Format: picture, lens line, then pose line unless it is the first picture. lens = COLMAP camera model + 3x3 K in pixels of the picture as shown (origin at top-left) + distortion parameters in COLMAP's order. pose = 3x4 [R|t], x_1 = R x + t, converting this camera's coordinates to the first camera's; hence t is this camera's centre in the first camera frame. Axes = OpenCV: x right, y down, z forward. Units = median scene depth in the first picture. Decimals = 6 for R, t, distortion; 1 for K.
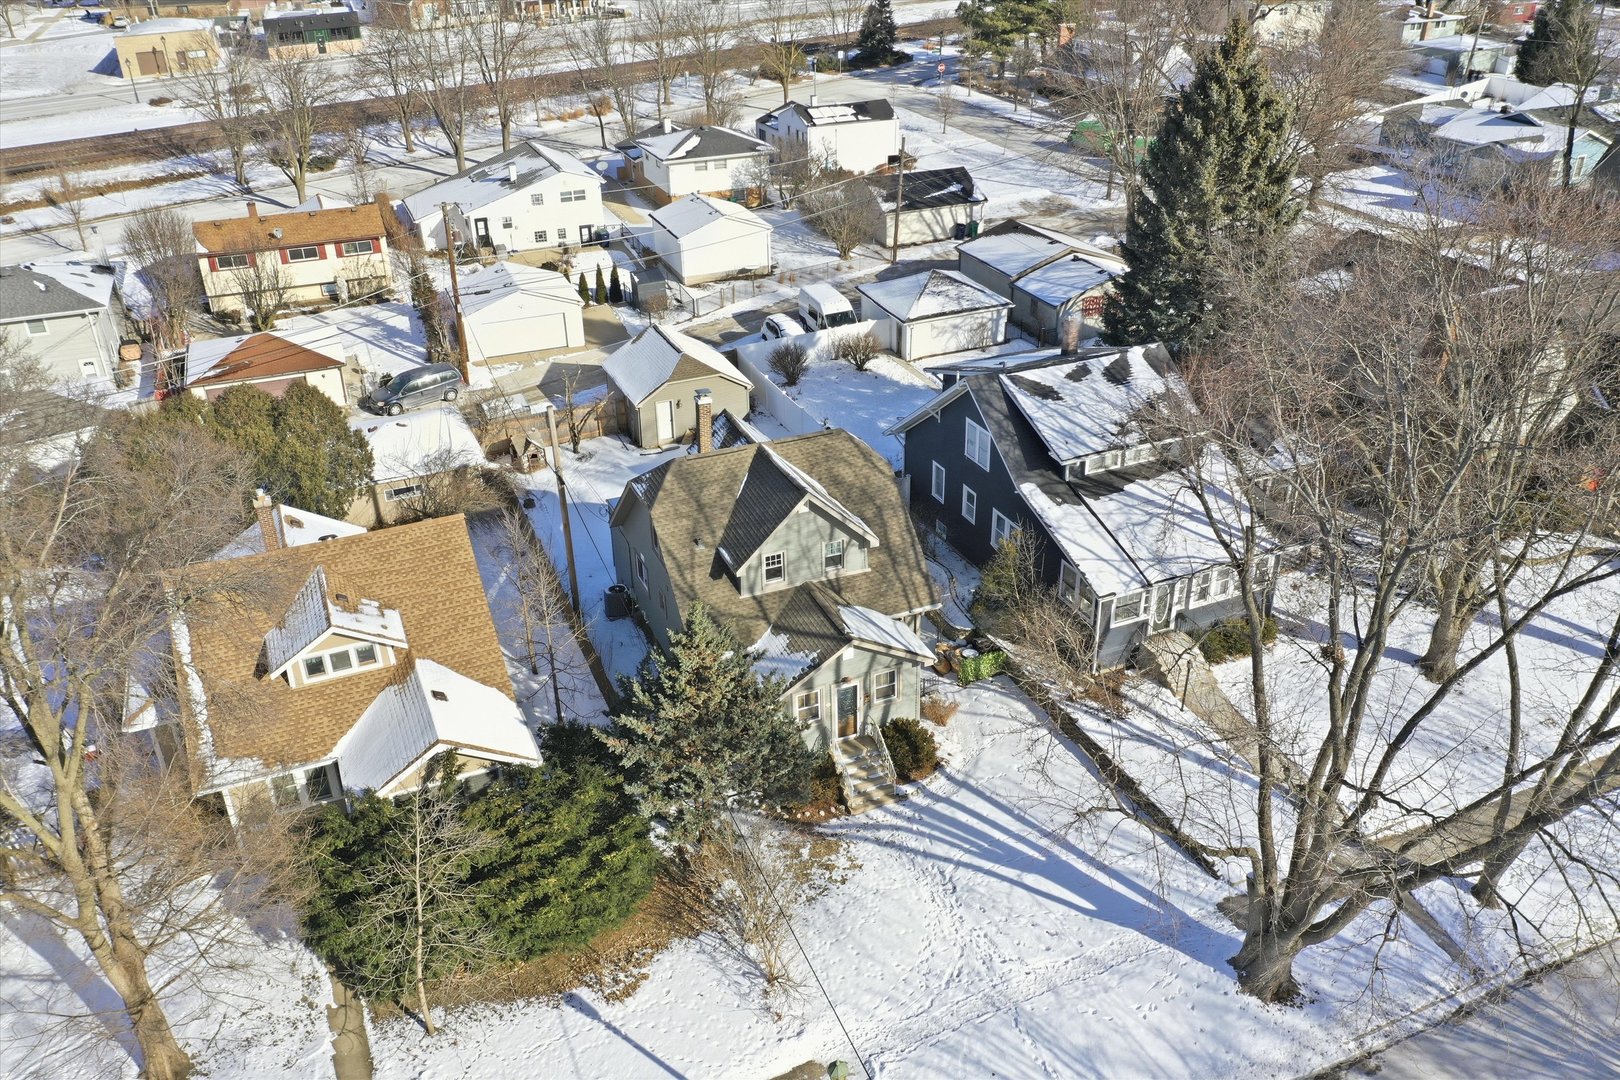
lens RADIAL K [[1270.2, 0, 813.8], [0, 1270.2, 538.3], [0, 0, 1]] dist [-0.001077, -0.005733]
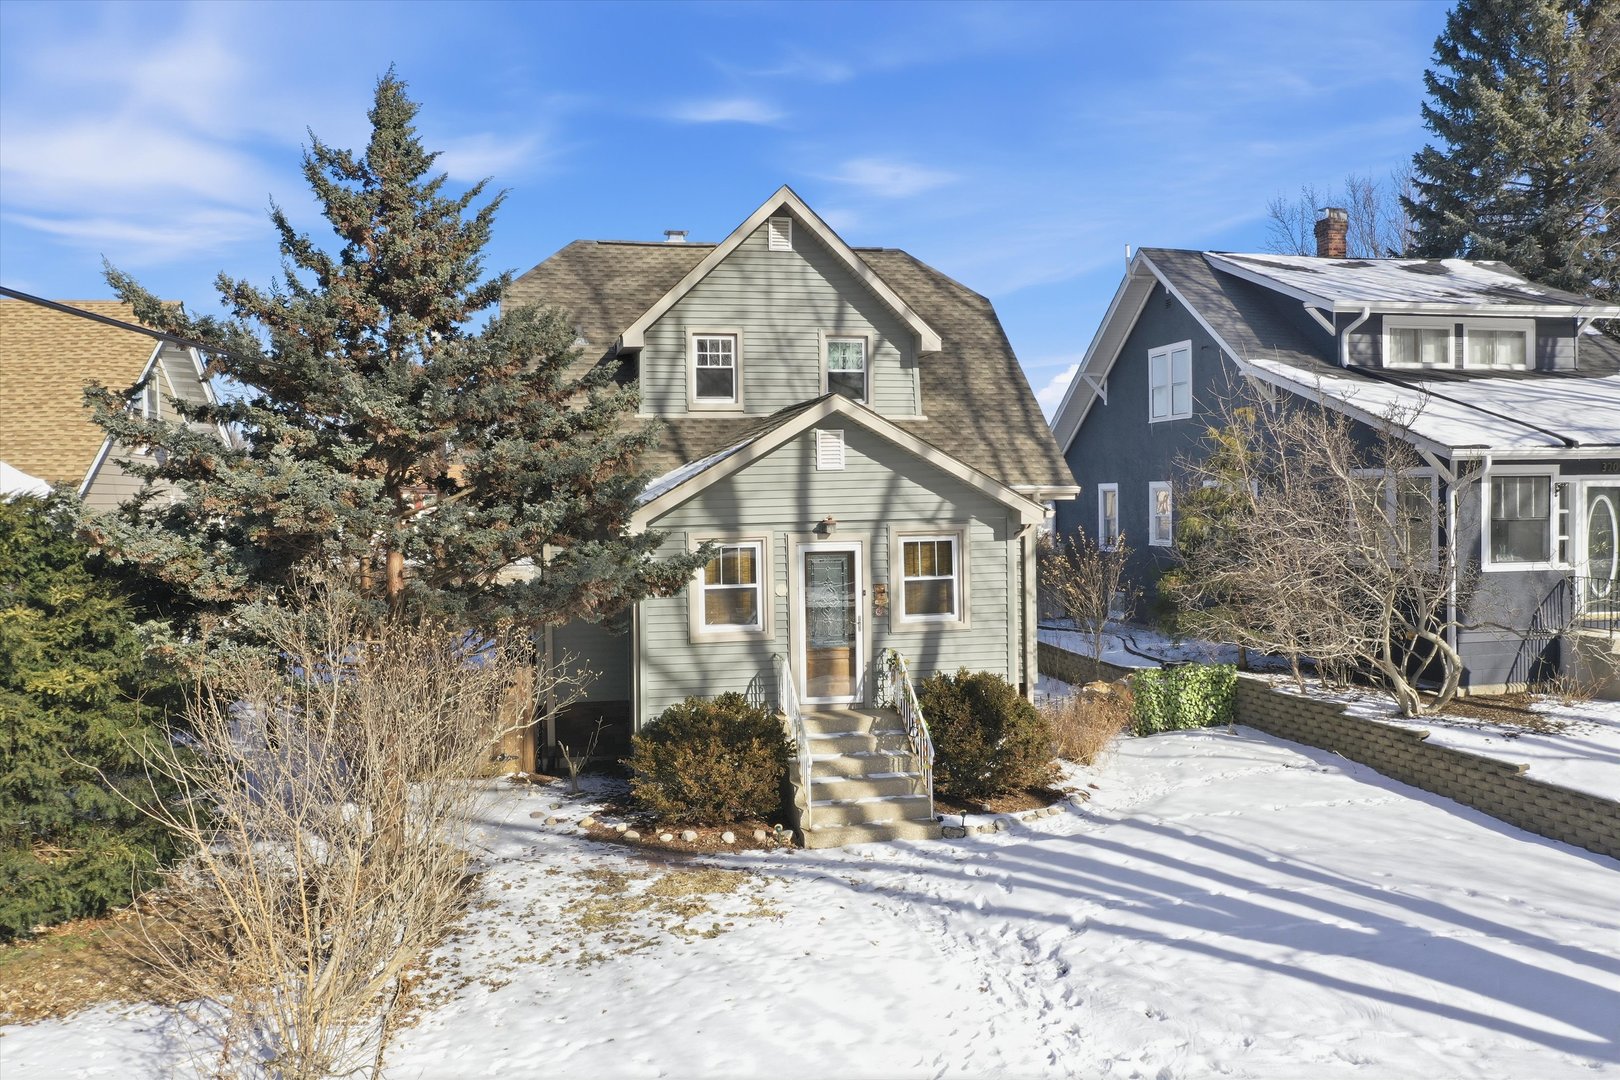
lens RADIAL K [[1270.2, 0, 804.7], [0, 1270.2, 541.1], [0, 0, 1]] dist [-0.001077, -0.005733]
pose [[0.980933, 0.012248, -0.193959, 0.097460], [-0.097137, 0.895308, -0.434728, 0.290270], [0.168329, 0.445279, 0.879427, 0.617875]]
